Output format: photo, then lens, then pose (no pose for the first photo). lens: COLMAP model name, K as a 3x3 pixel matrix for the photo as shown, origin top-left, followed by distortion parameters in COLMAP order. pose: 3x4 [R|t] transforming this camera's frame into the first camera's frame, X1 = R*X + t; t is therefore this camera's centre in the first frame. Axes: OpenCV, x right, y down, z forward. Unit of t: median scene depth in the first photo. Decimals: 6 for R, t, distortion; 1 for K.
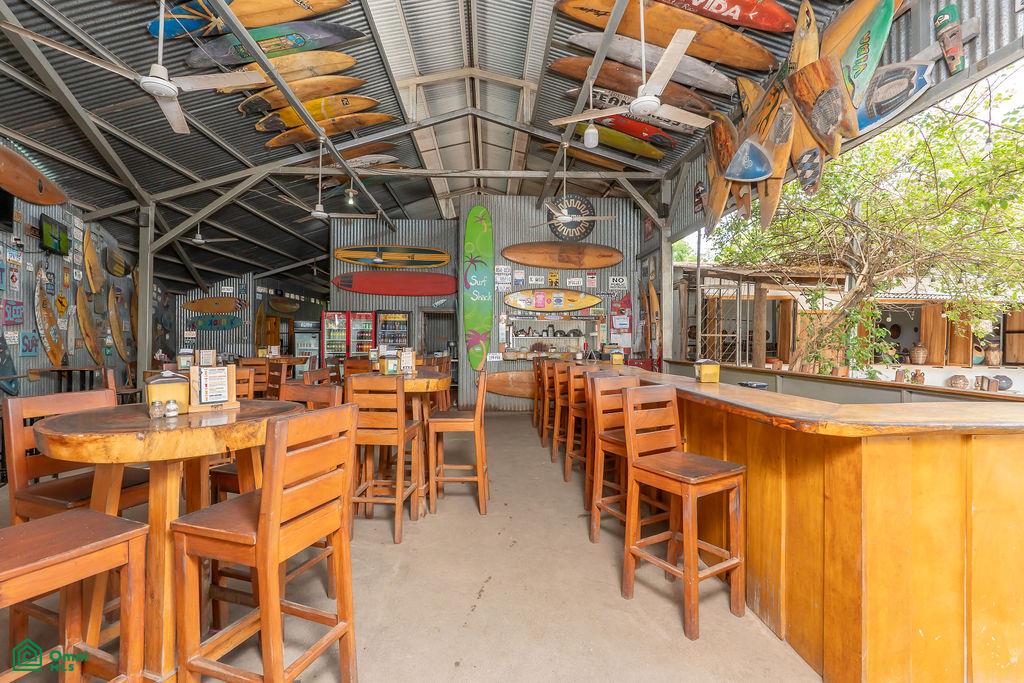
lens RADIAL K [[462.1, 0, 502.1], [0, 462.1, 340.6], [0, 0, 1]] dist [-0.003391, -0.000502]
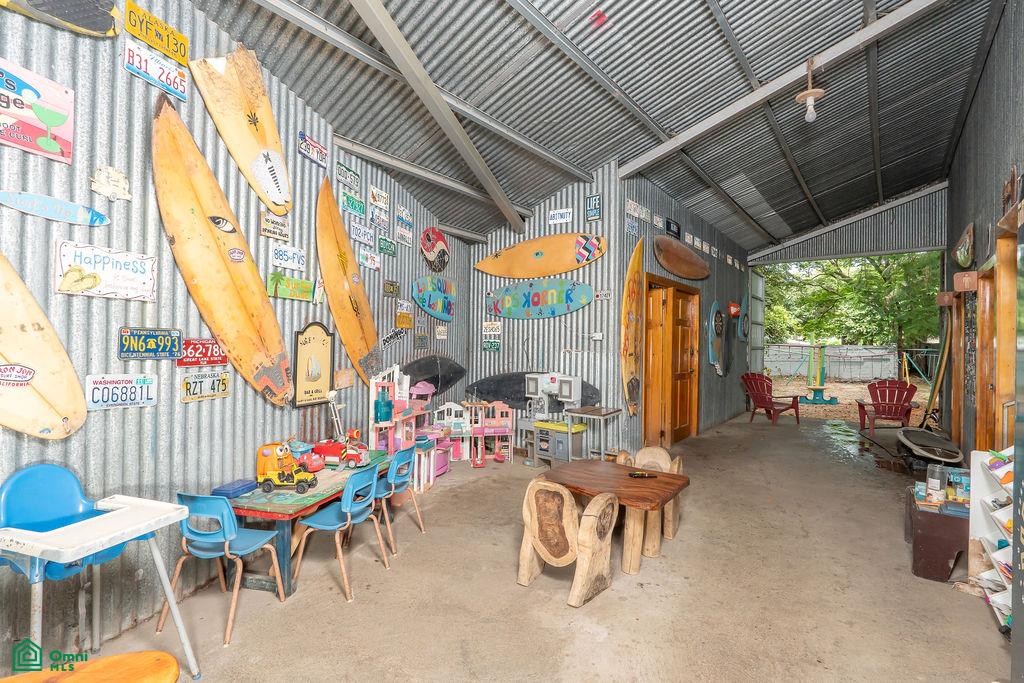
lens RADIAL K [[462.1, 0, 515.7], [0, 462.1, 346.8], [0, 0, 1]] dist [-0.003391, -0.000502]
pose [[0.761385, 0.002277, -0.648296, -0.578631], [-0.006197, 0.999974, -0.003765, 0.009402], [0.648271, 0.006884, 0.761379, 1.066280]]
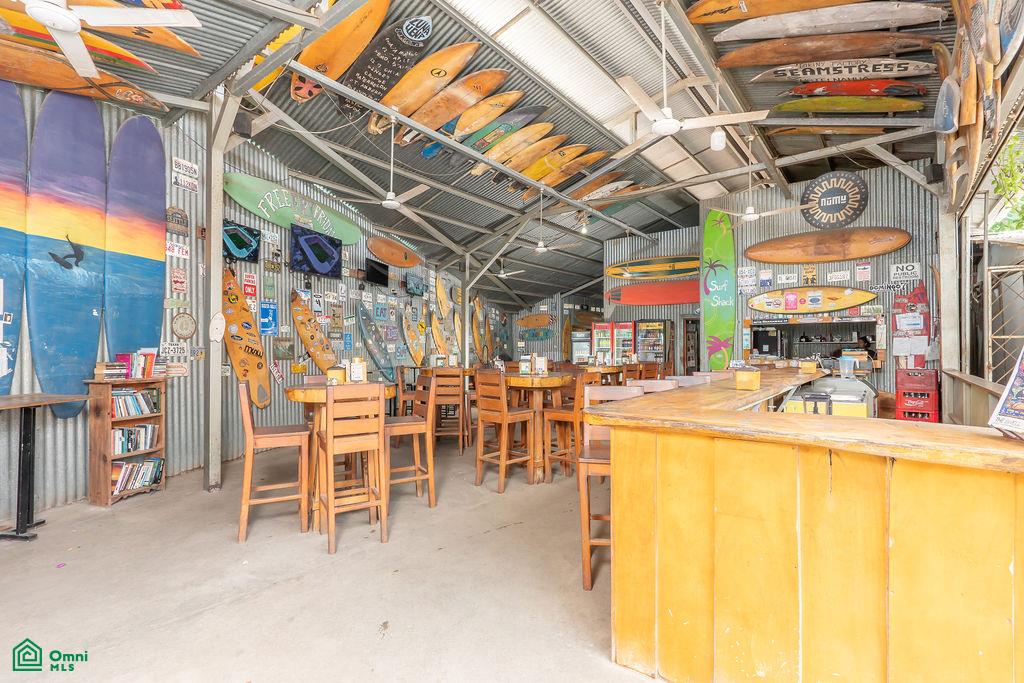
lens RADIAL K [[462.1, 0, 520.1], [0, 462.1, 347.9], [0, 0, 1]] dist [-0.003391, -0.000502]
pose [[0.771909, -0.007990, -0.635683, 0.241768], [0.008029, 0.999964, -0.002819, 0.000735], [0.635683, -0.002928, 0.771945, -0.013600]]
